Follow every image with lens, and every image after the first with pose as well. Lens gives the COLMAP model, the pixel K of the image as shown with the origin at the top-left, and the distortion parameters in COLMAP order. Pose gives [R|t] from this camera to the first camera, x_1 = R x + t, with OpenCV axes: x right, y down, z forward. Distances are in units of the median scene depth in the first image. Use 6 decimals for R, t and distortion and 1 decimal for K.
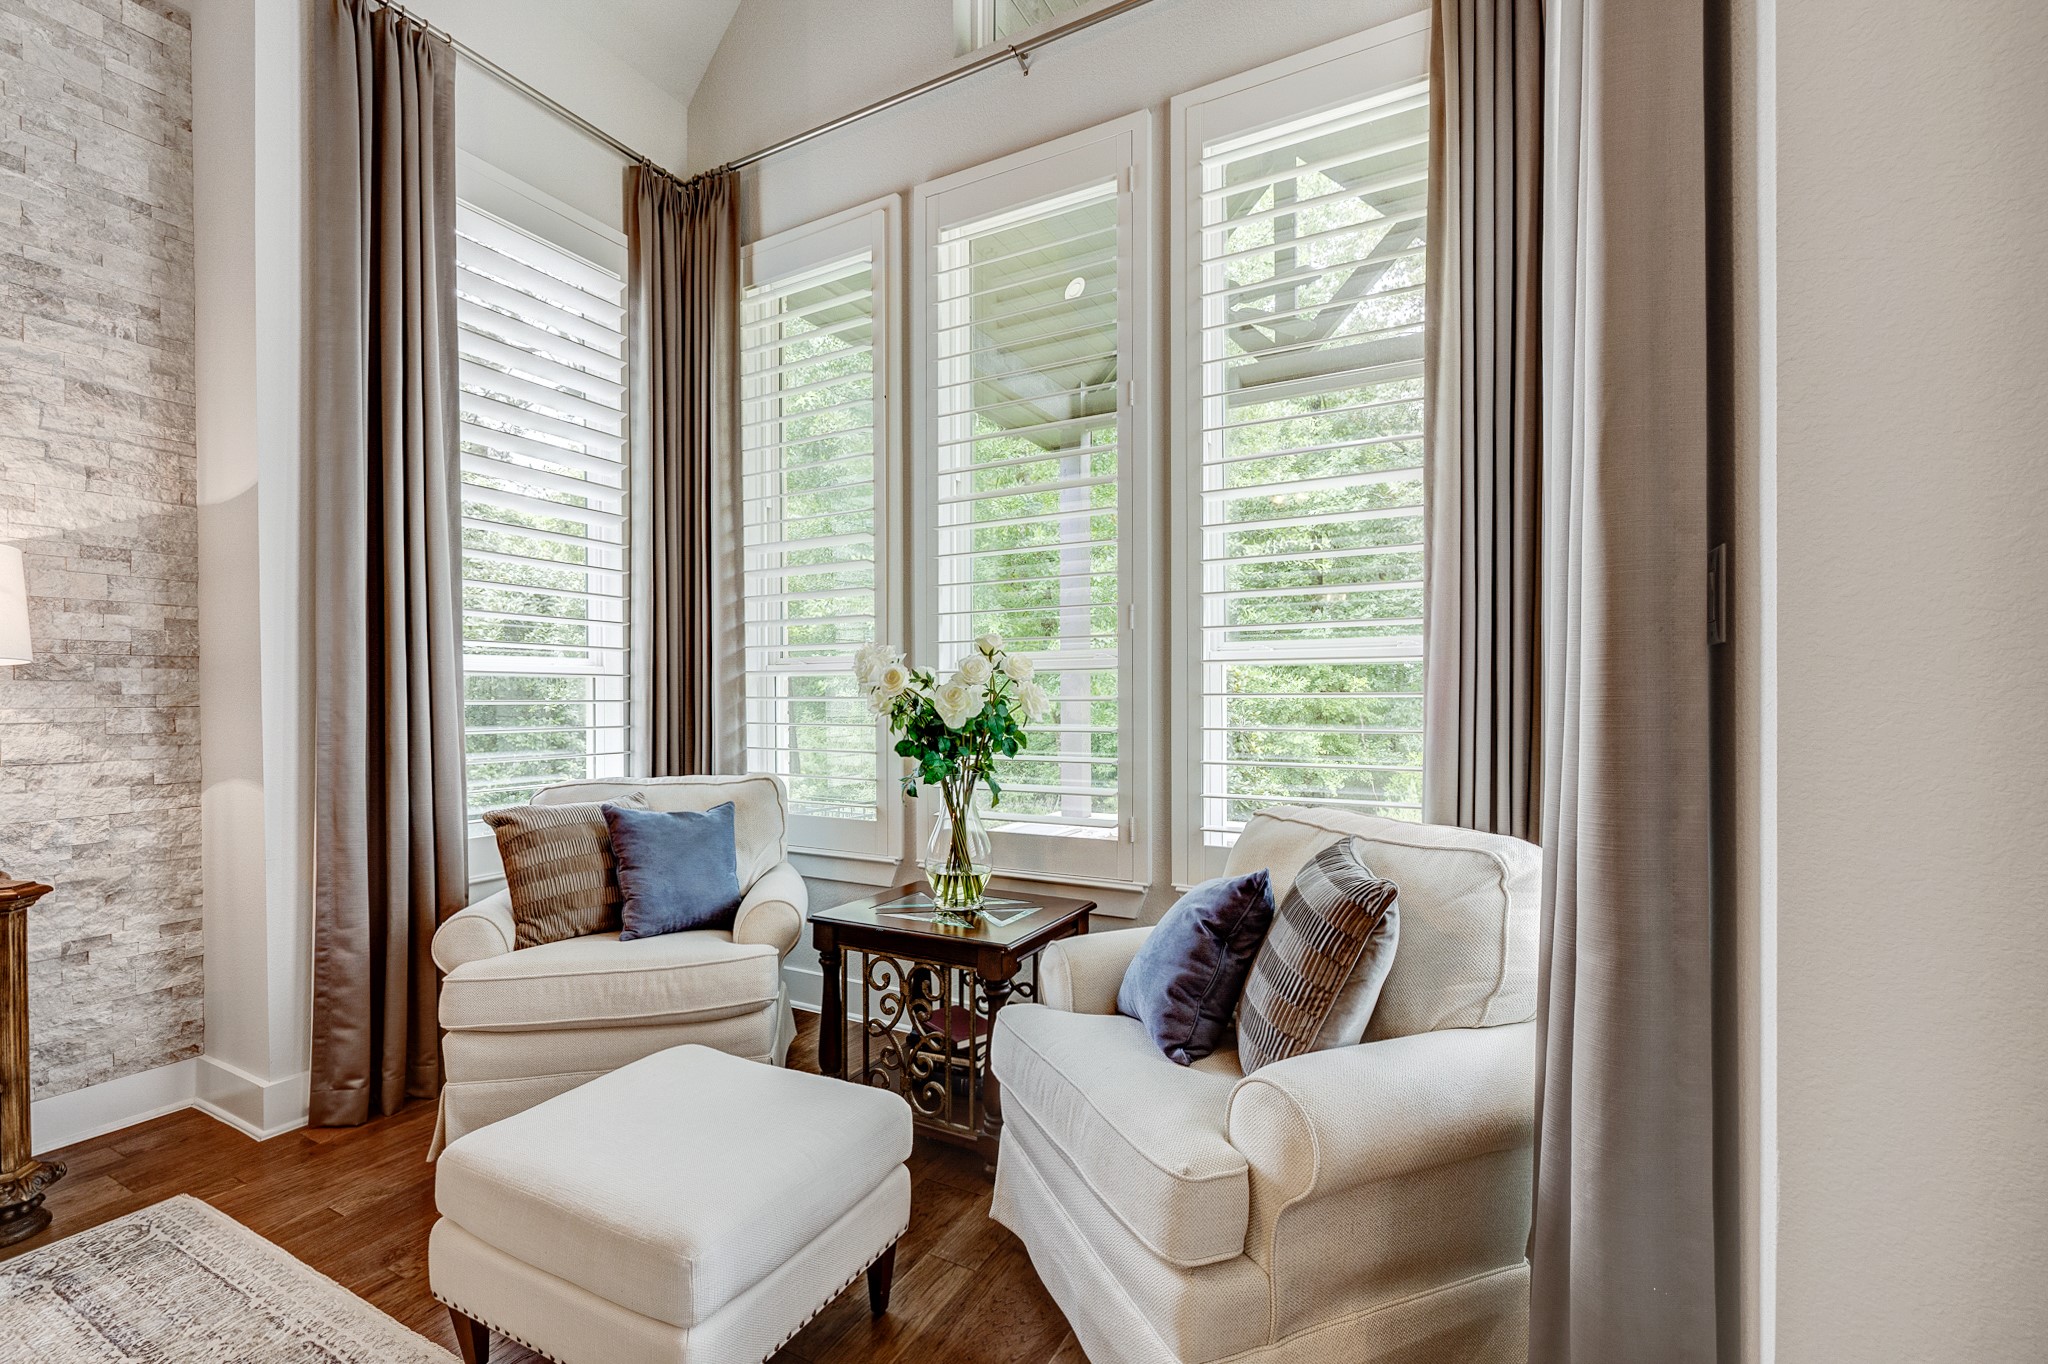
lens RADIAL K [[869.1, 0, 1028.2], [0, 869.1, 700.0], [0, 0, 1]] dist [-0.000593, 0.000217]
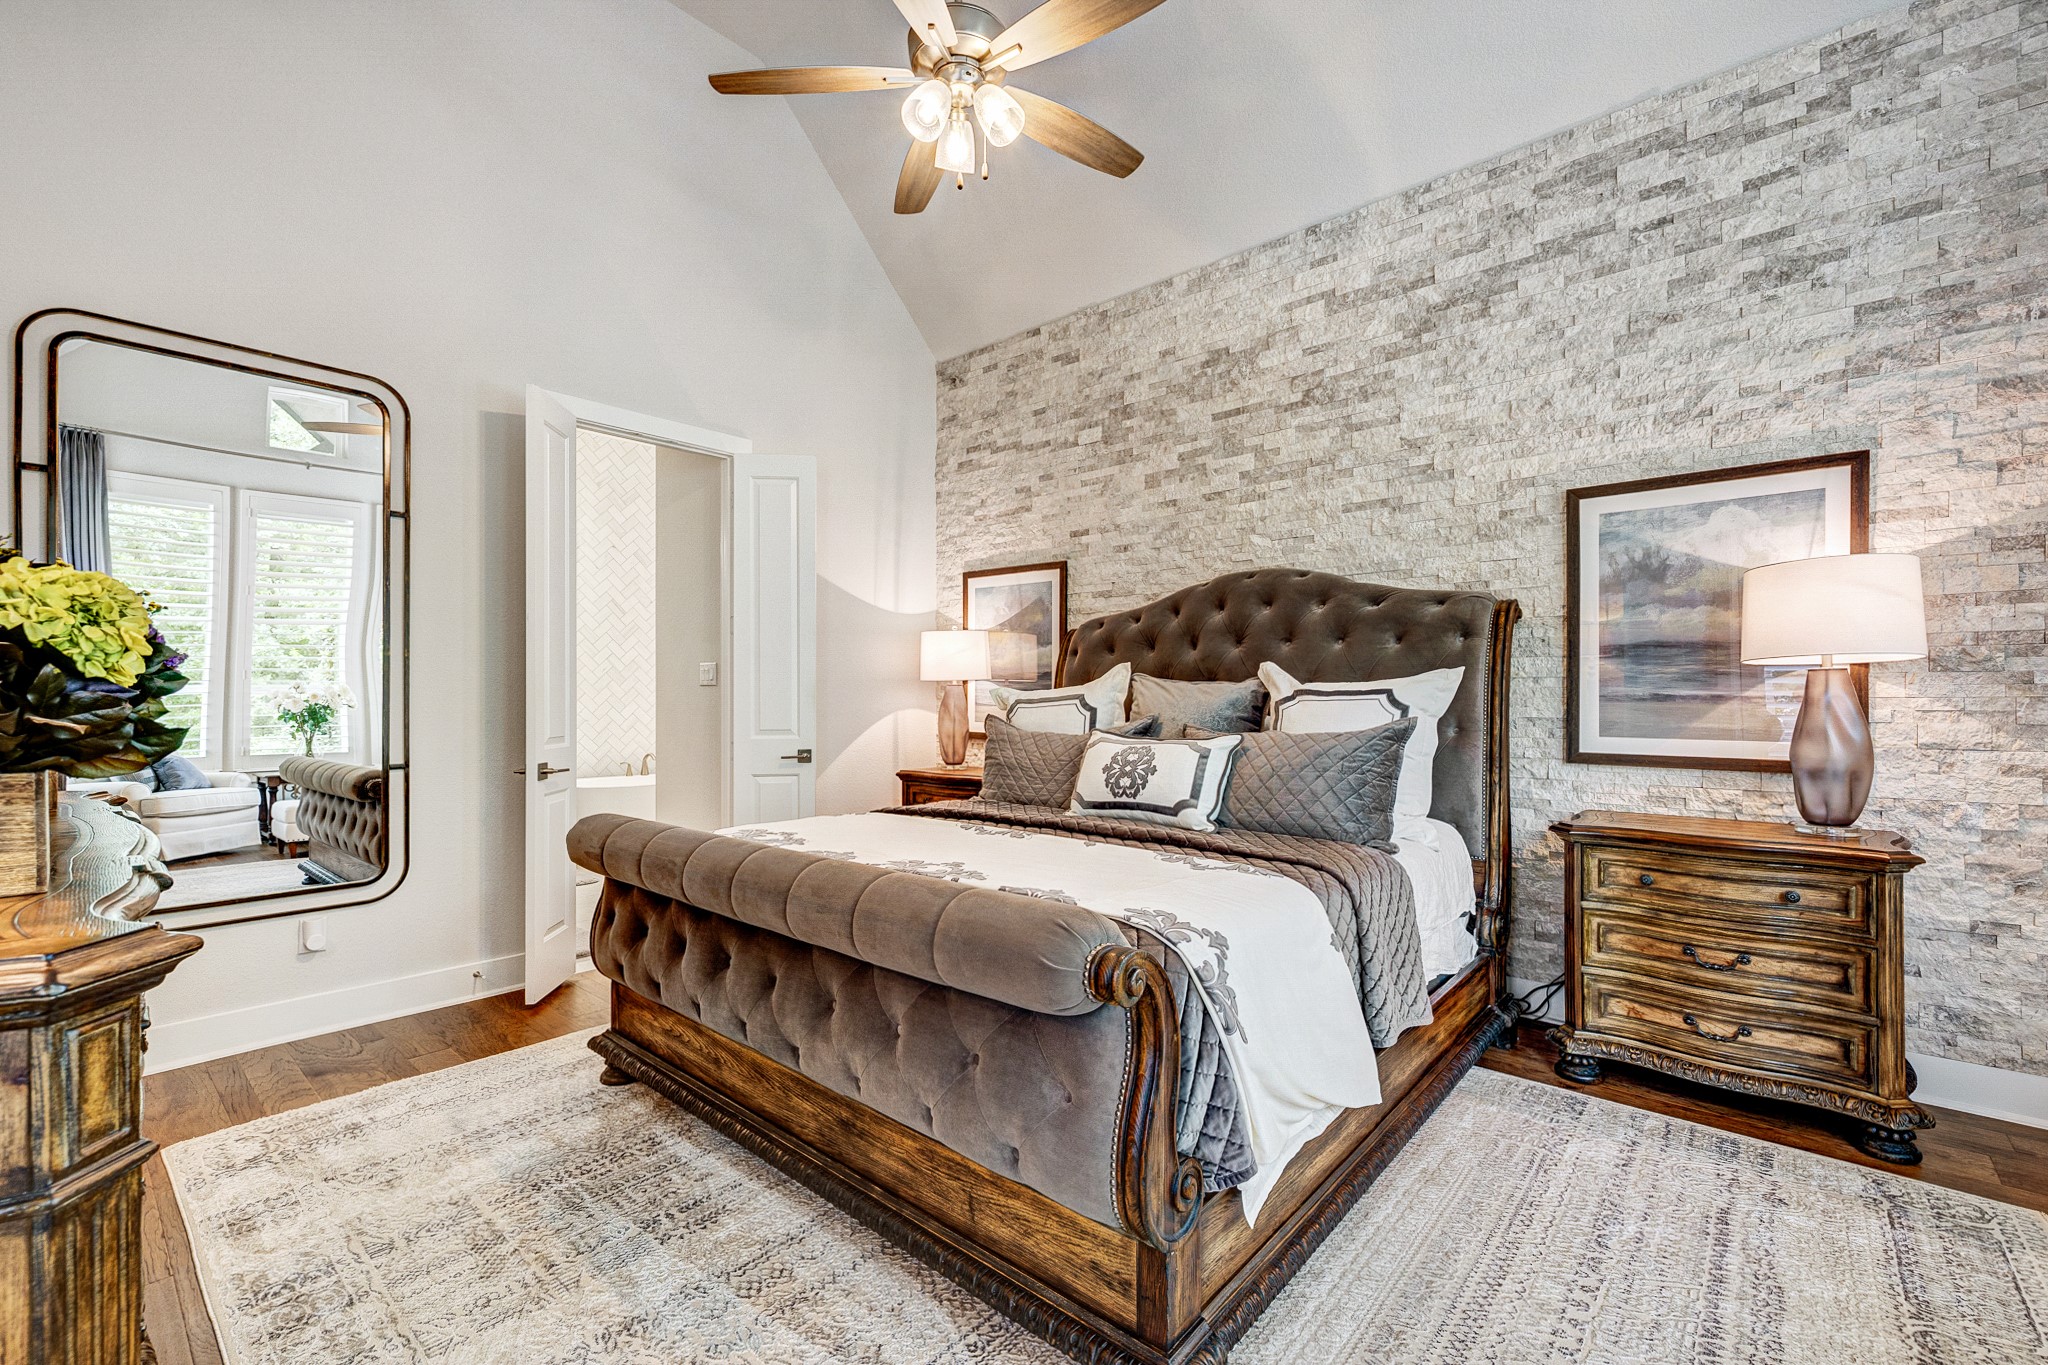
lens RADIAL K [[869.1, 0, 1028.4], [0, 869.1, 688.3], [0, 0, 1]] dist [-0.000593, 0.000217]
pose [[-0.227250, -0.001245, -0.973836, 0.174181], [0.000866, 0.999999, -0.001481, -0.000966], [0.973836, -0.001179, -0.227249, 0.124245]]
